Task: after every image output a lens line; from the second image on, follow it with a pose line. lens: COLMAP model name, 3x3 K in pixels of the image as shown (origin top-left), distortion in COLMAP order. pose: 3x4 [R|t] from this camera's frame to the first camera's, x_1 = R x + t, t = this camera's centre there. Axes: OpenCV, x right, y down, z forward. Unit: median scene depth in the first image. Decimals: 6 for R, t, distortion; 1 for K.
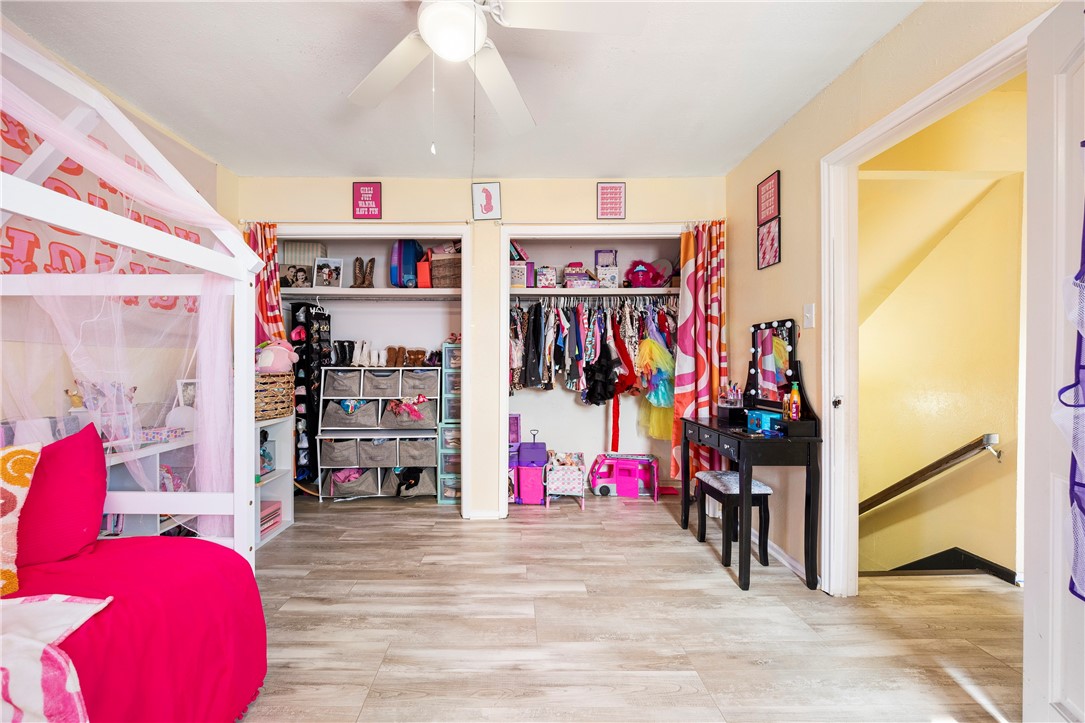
lens RADIAL K [[388.5, 0, 542.0], [0, 388.5, 363.1], [0, 0, 1]] dist [0.001369, 0.000068]
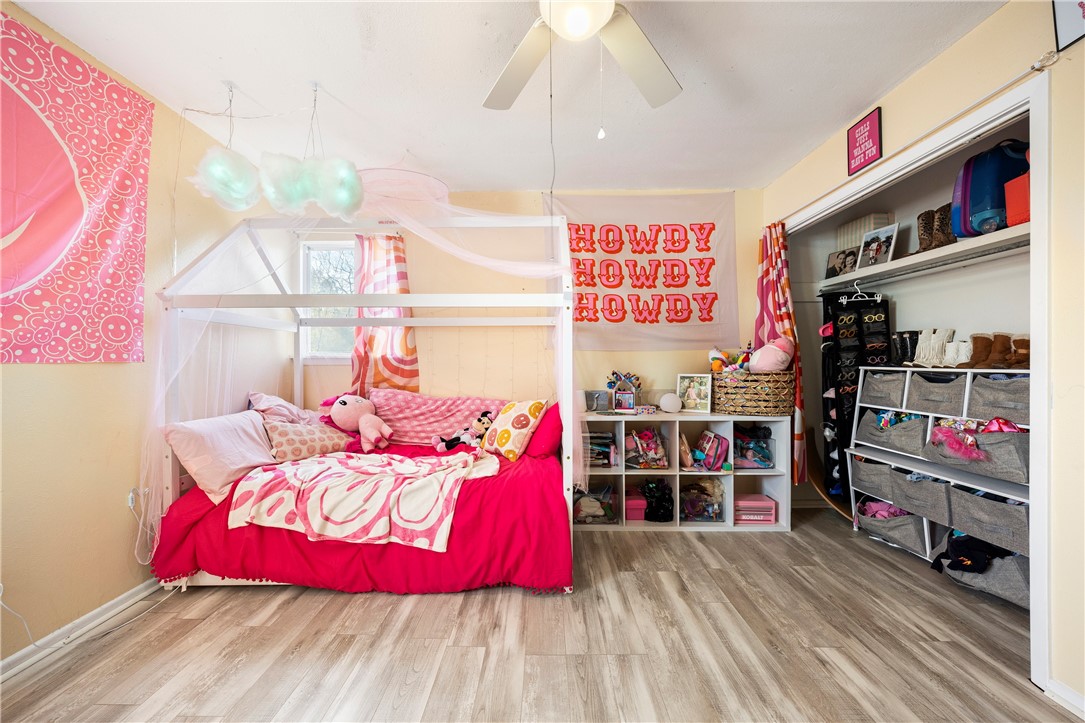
lens RADIAL K [[388.5, 0, 543.2], [0, 388.5, 360.0], [0, 0, 1]] dist [0.001369, 0.000068]
pose [[-0.014994, -0.001701, -0.999886, 0.267837], [0.000827, 0.999998, -0.001713, -0.002764], [0.999887, -0.000853, -0.014993, 0.353834]]
